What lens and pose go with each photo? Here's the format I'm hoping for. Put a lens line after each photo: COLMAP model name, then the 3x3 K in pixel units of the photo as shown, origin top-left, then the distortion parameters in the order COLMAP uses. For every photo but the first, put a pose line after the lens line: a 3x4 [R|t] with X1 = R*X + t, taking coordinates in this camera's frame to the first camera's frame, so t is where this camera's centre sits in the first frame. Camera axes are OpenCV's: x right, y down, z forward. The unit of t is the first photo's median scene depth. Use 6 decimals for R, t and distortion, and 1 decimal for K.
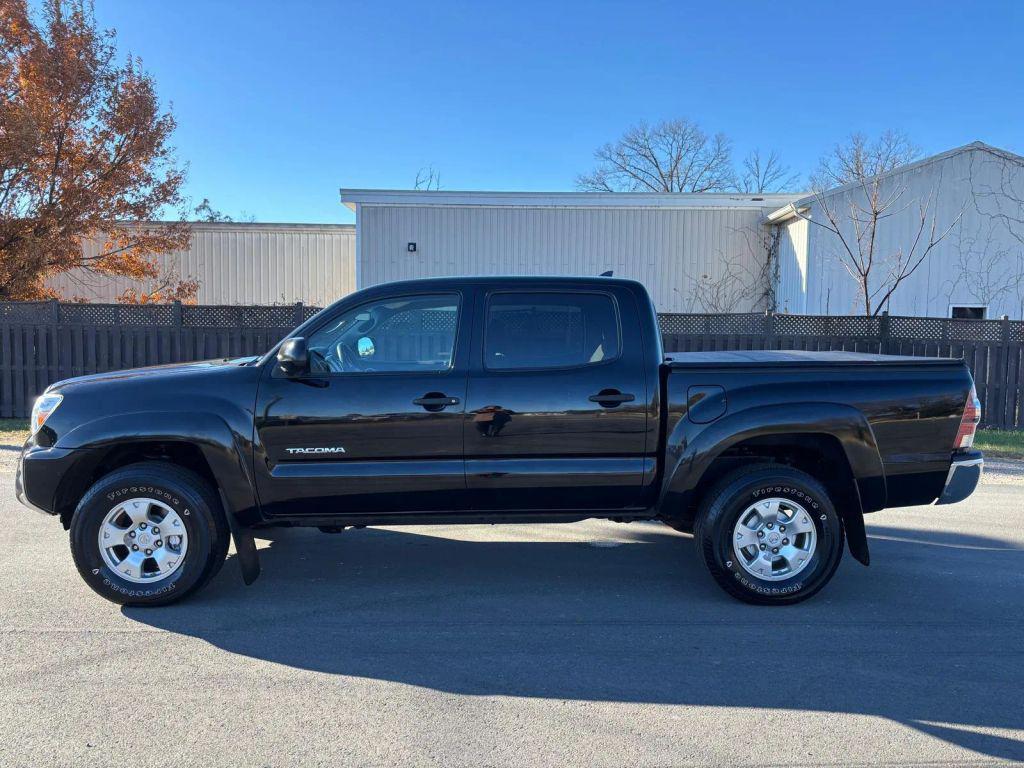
lens RADIAL K [[771.0, 0, 513.4], [0, 771.0, 380.7], [0, 0, 1]] dist [0.041141, -0.053244]
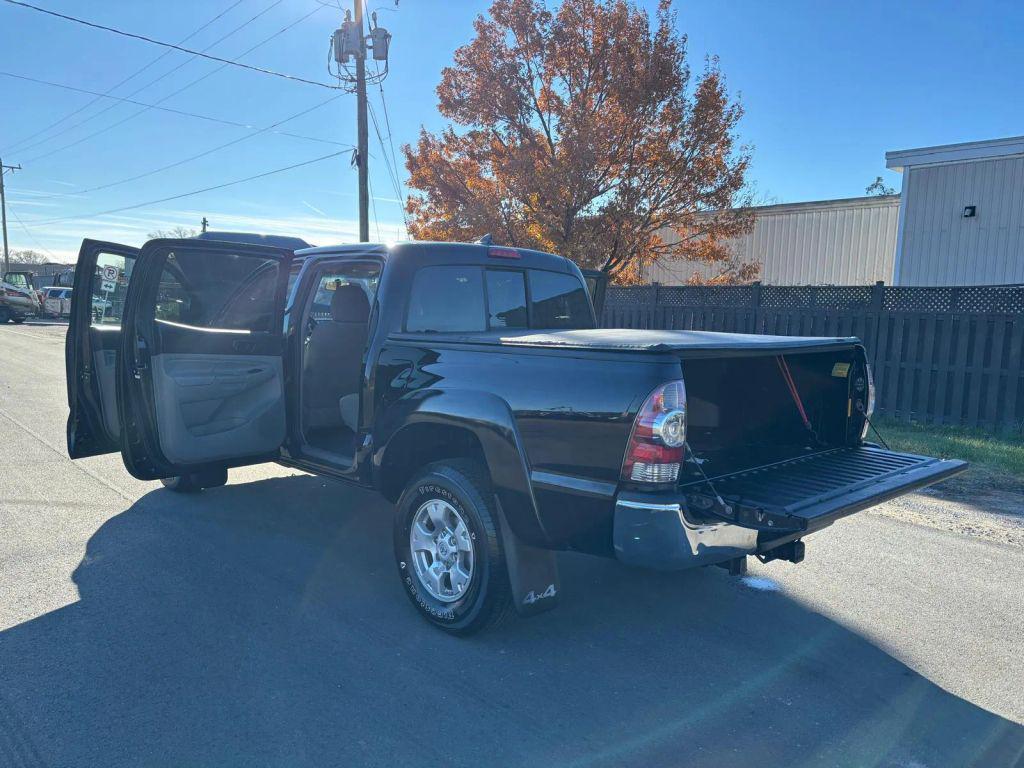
lens RADIAL K [[771.0, 0, 514.2], [0, 771.0, 378.4], [0, 0, 1]] dist [0.041141, -0.053244]
pose [[0.658730, 0.075666, -0.748564, 0.182429], [-0.061836, 0.997009, 0.046364, -0.004147], [0.749834, 0.015747, 0.661439, 0.092443]]
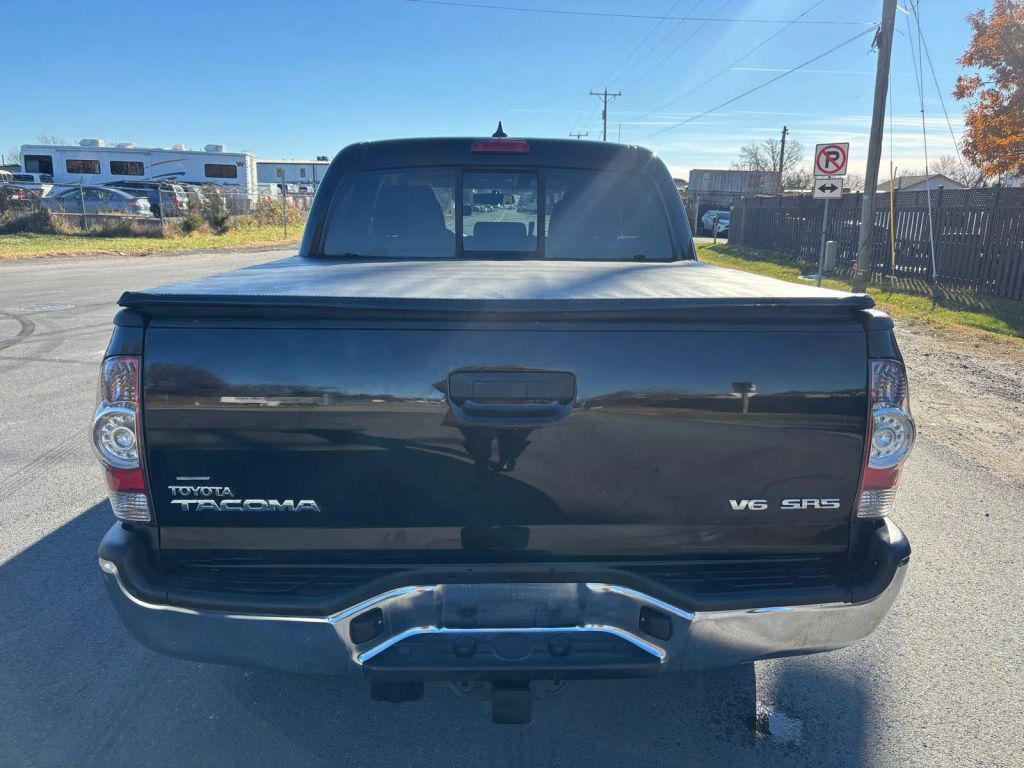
lens RADIAL K [[771.0, 0, 521.5], [0, 771.0, 386.1], [0, 0, 1]] dist [0.041141, -0.053244]
pose [[0.002726, 0.214665, -0.976684, 0.178642], [-0.069844, 0.974343, 0.213956, -0.014720], [0.997554, 0.067632, 0.017649, 0.223782]]
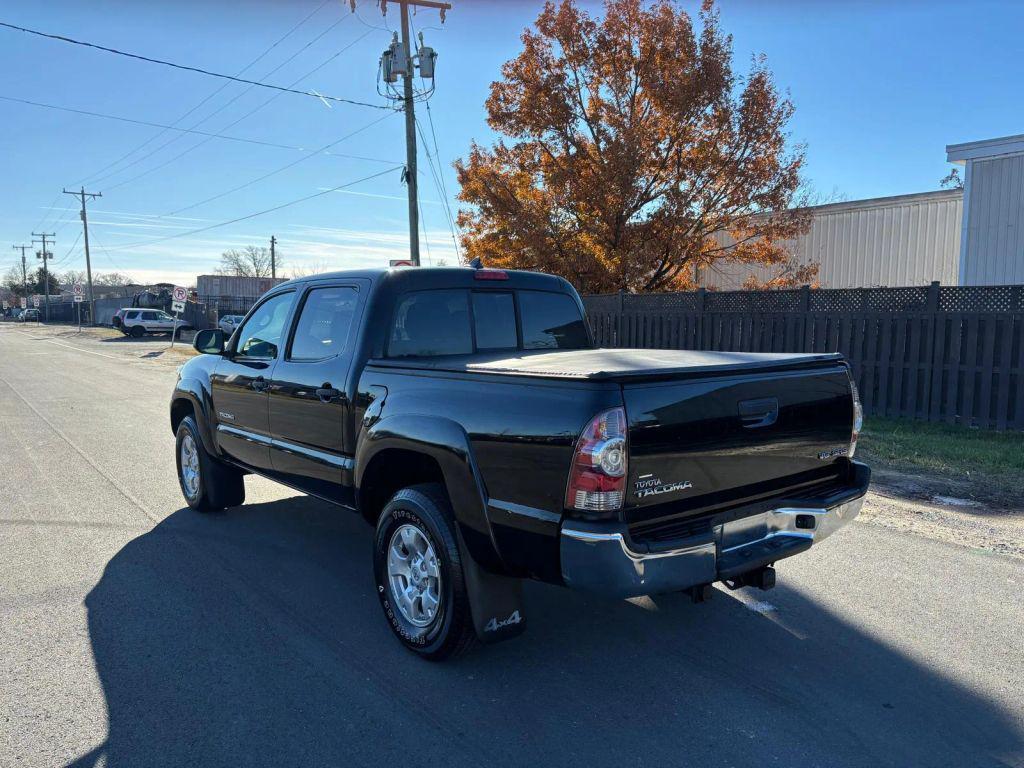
lens RADIAL K [[771.0, 0, 513.7], [0, 771.0, 375.9], [0, 0, 1]] dist [0.041141, -0.053244]
pose [[0.593700, 0.053076, -0.802934, 0.194820], [-0.038085, 0.998558, 0.037847, -0.008580], [0.803785, 0.008110, 0.594865, 0.106986]]
